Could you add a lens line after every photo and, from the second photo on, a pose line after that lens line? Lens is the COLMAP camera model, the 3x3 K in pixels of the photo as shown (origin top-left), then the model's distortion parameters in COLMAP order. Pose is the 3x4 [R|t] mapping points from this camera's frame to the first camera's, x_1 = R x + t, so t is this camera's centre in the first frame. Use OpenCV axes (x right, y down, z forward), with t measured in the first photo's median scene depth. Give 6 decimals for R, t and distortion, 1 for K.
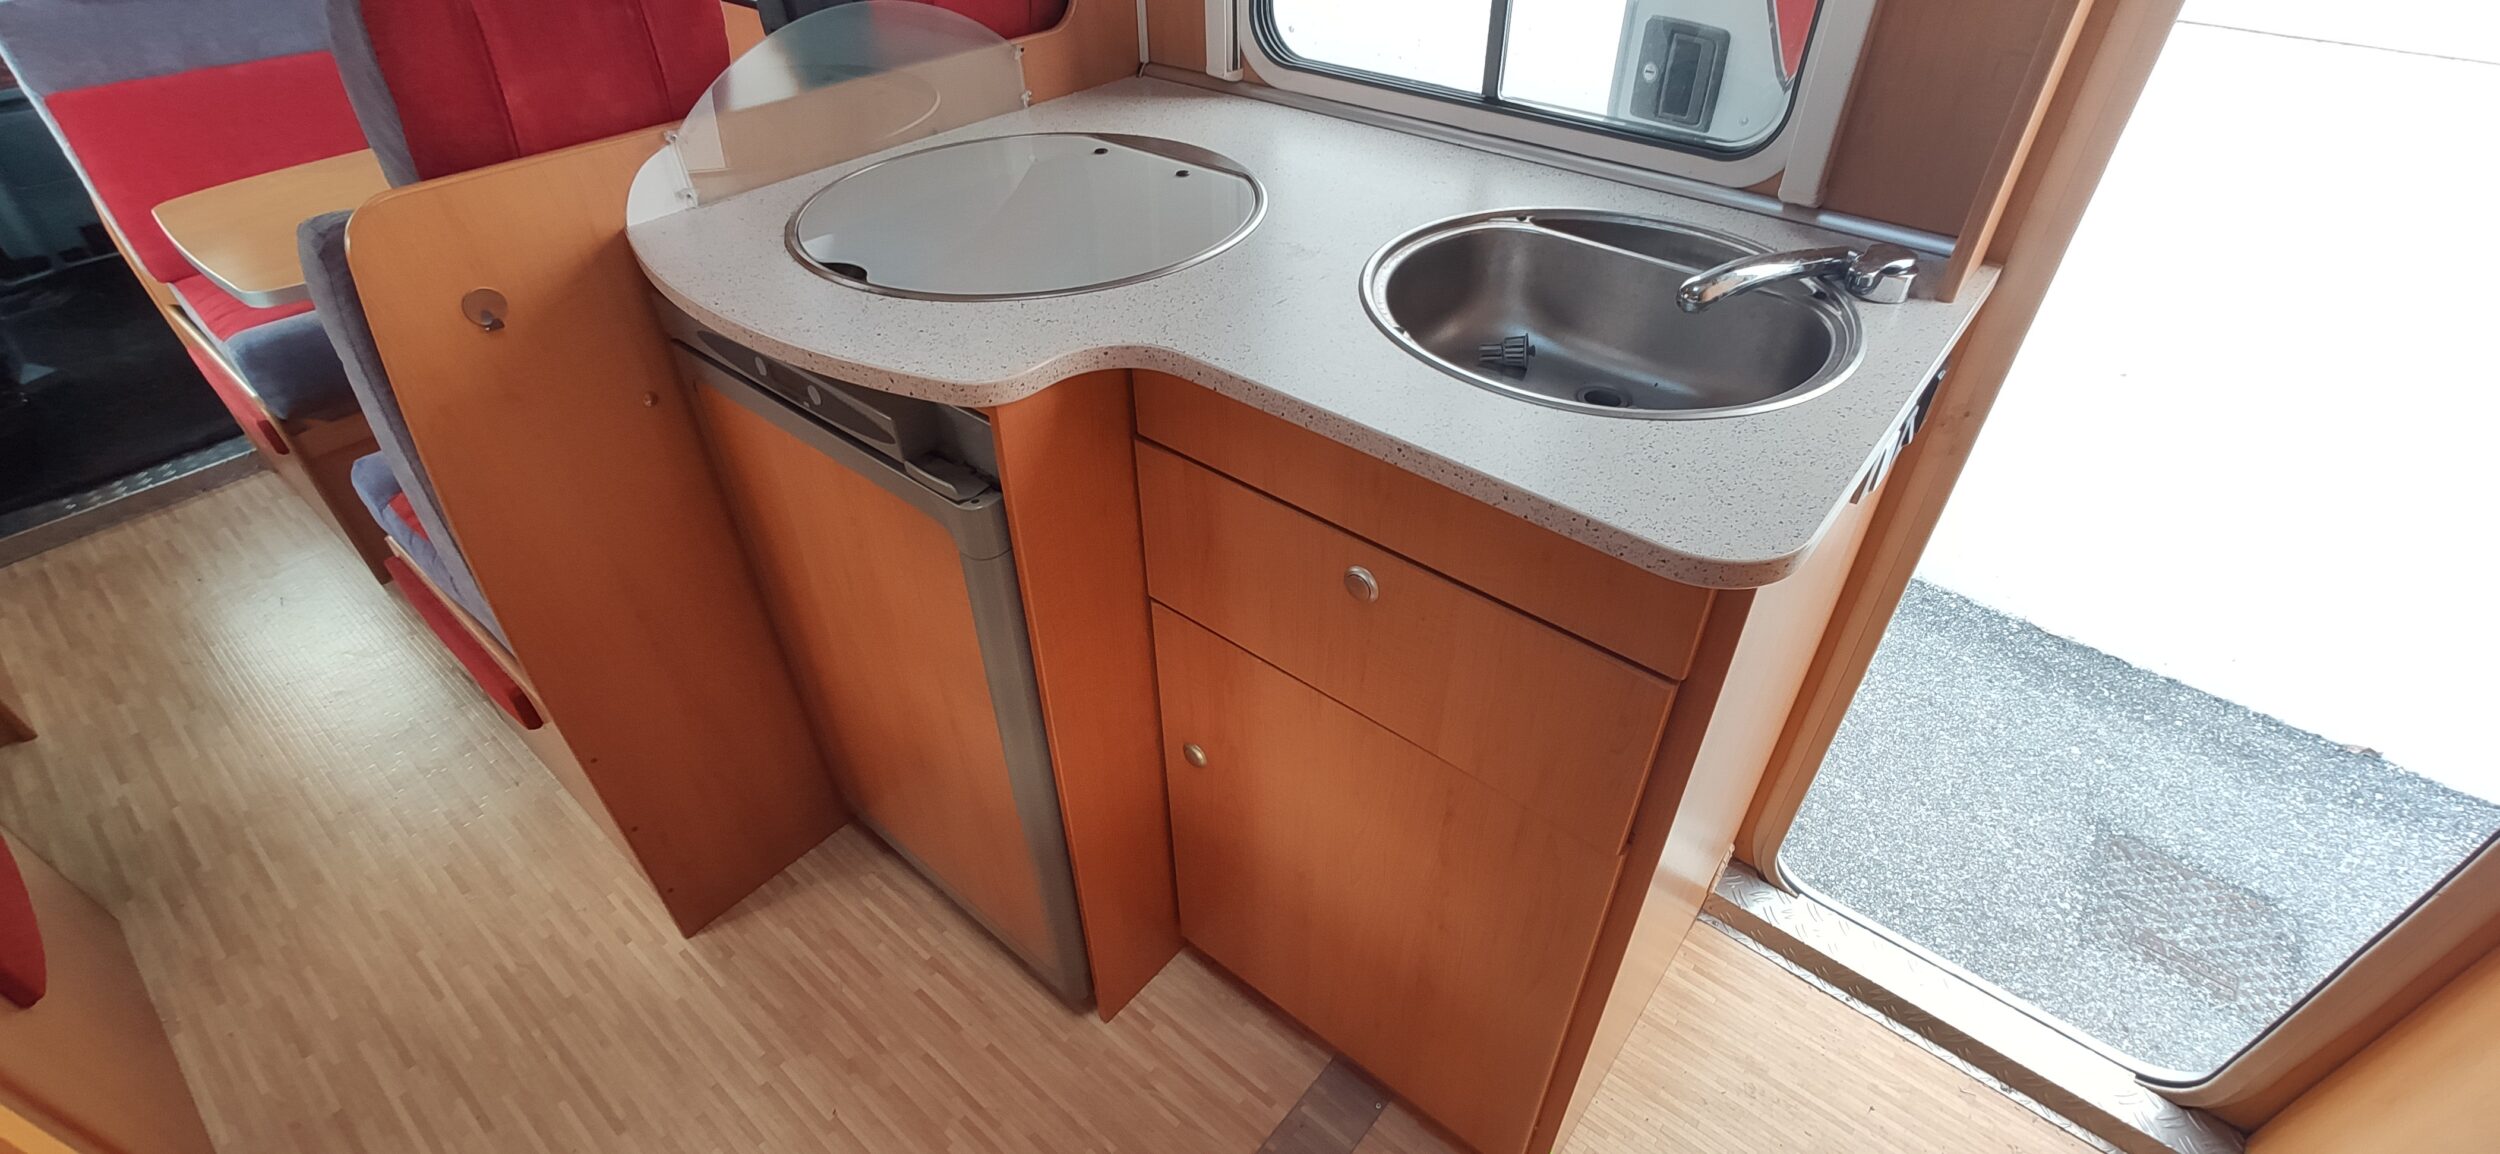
lens RADIAL K [[1079.7, 0, 1250.0], [0, 1079.7, 577.0], [0, 0, 1]] dist [-0.002568, -0.000602]
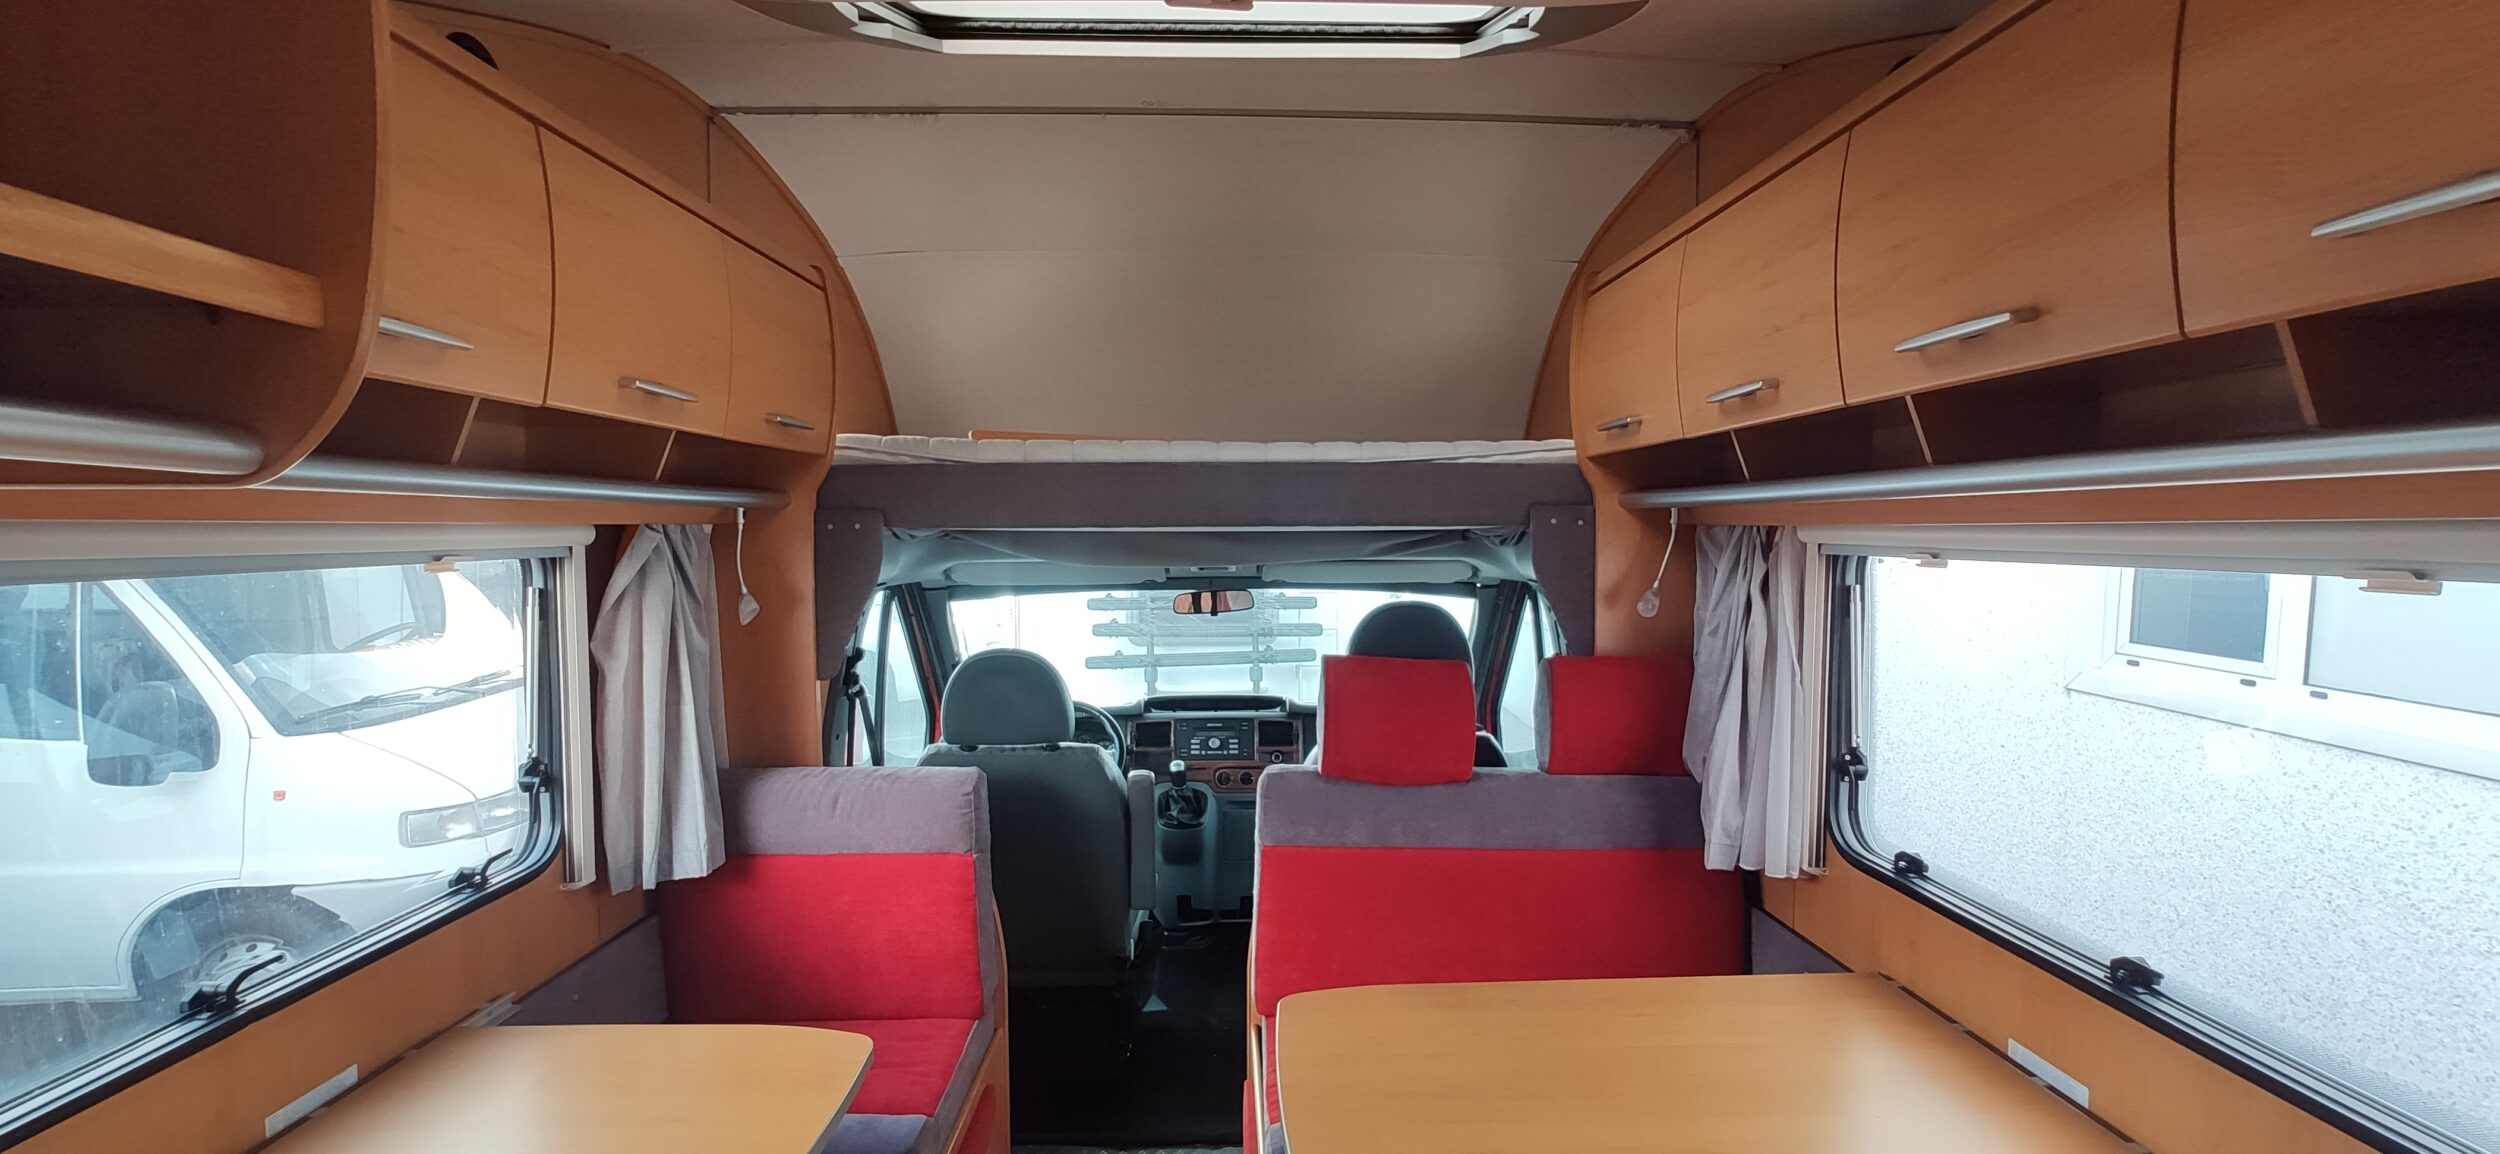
lens RADIAL K [[1092.7, 0, 1250.0], [0, 1092.7, 577.0], [0, 0, 1]] dist [-0.056968, 0.050363]
pose [[0.659850, 0.041796, -0.750234, -0.317900], [-0.474573, 0.797286, -0.372981, -0.265908], [0.582562, 0.602152, 0.545925, 0.219061]]
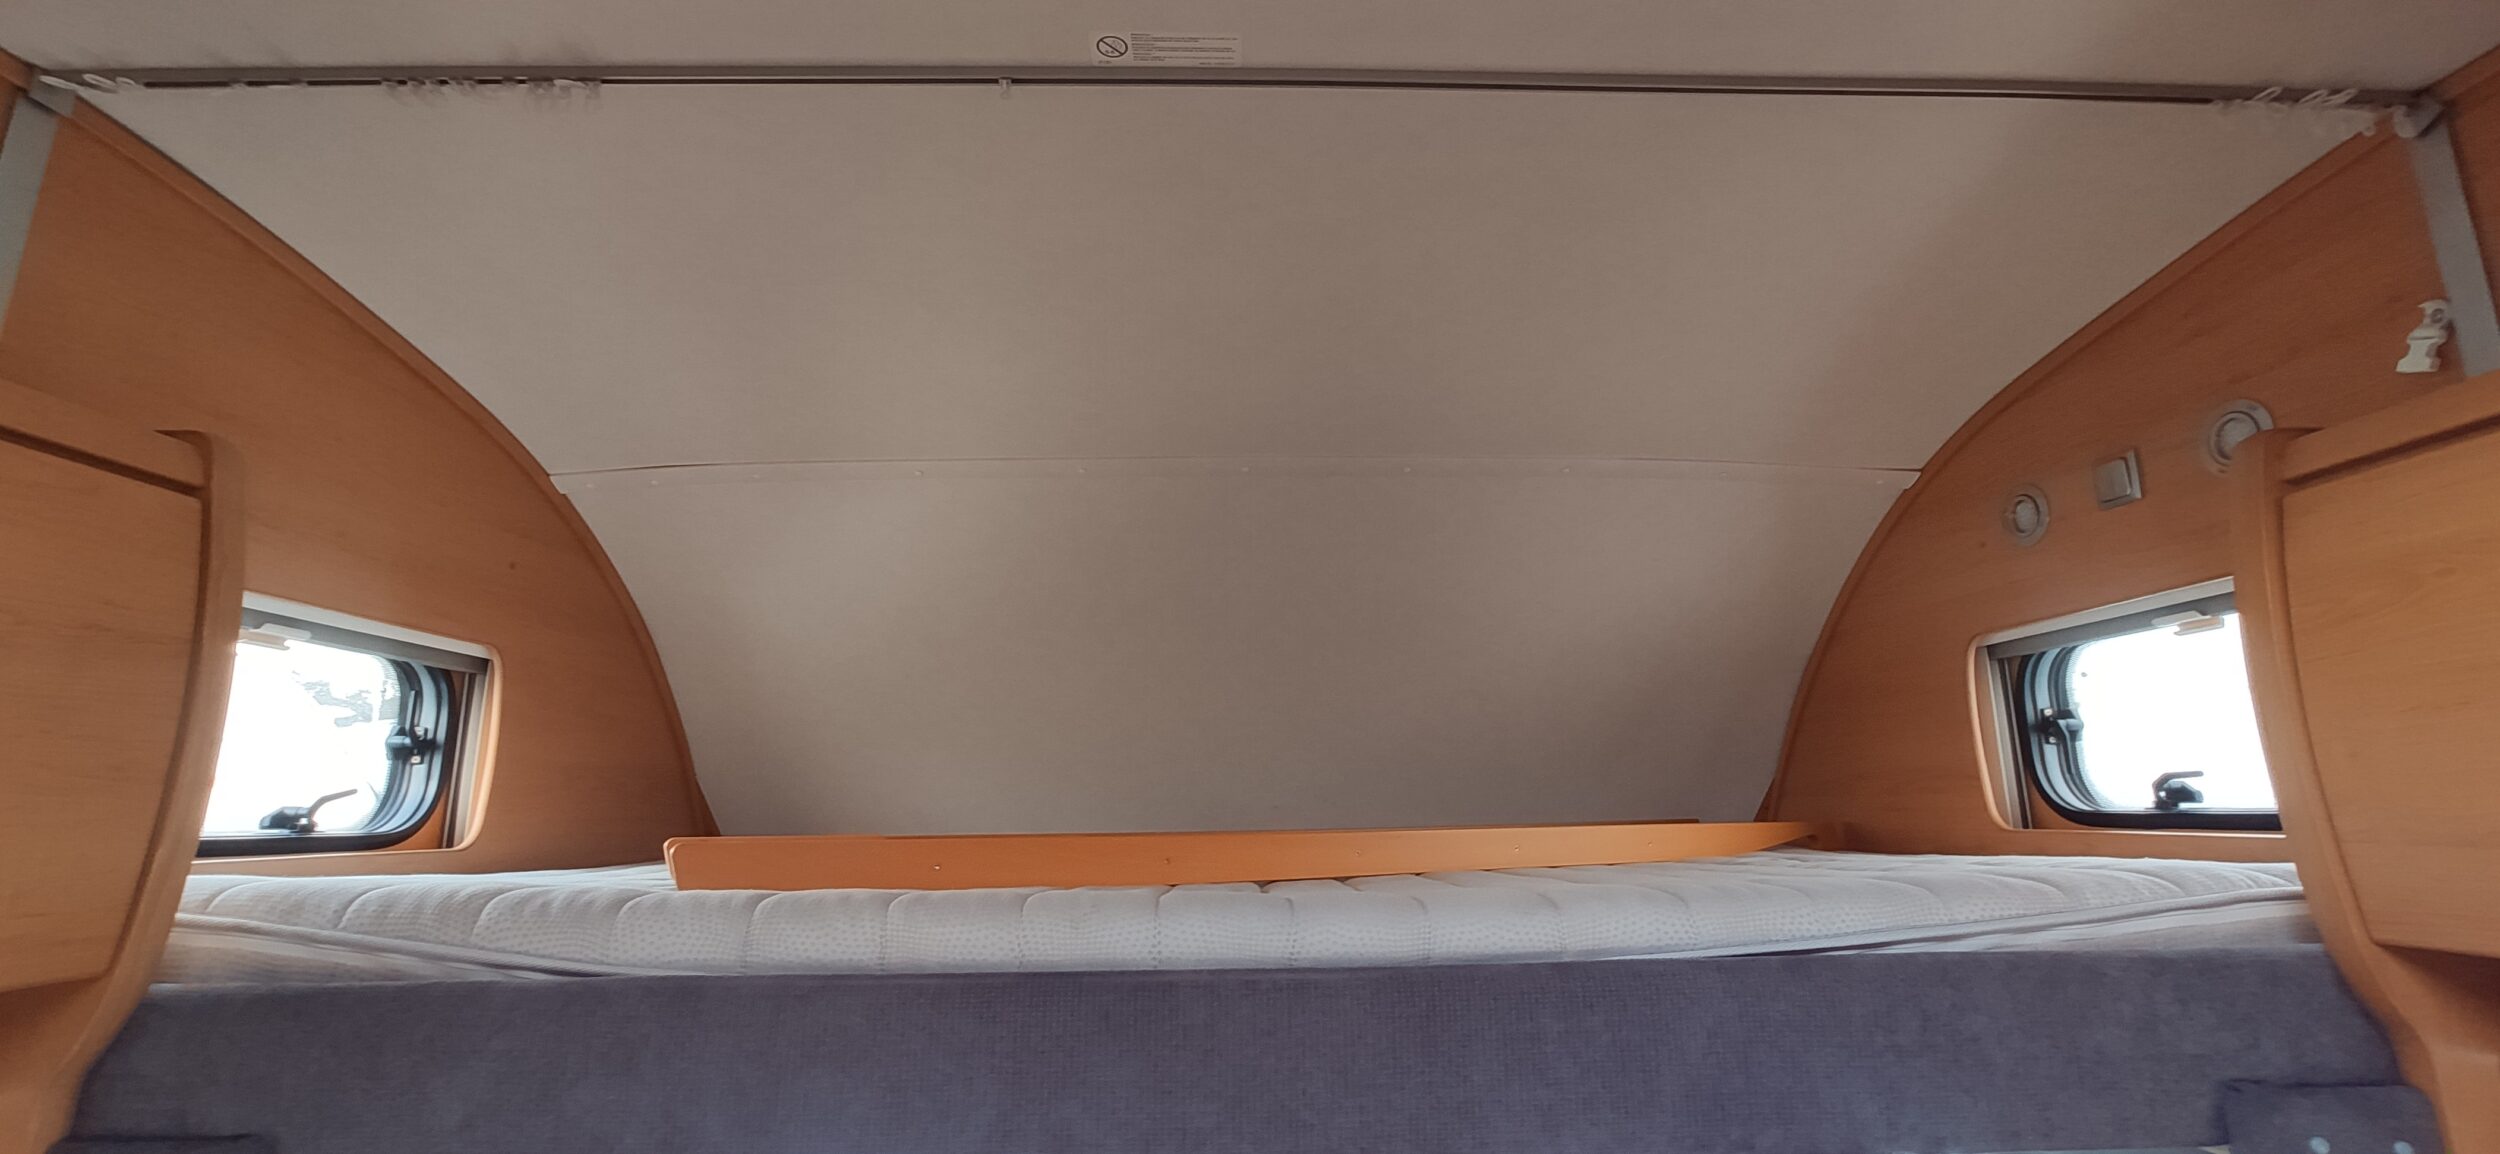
lens RADIAL K [[1092.7, 0, 1250.0], [0, 1092.7, 577.0], [0, 0, 1]] dist [-0.056968, 0.050363]
pose [[0.648583, -0.157694, -0.744629, -1.213400], [-0.473662, 0.682171, -0.557033, -0.846169], [0.595805, 0.713985, 0.367751, 0.646398]]
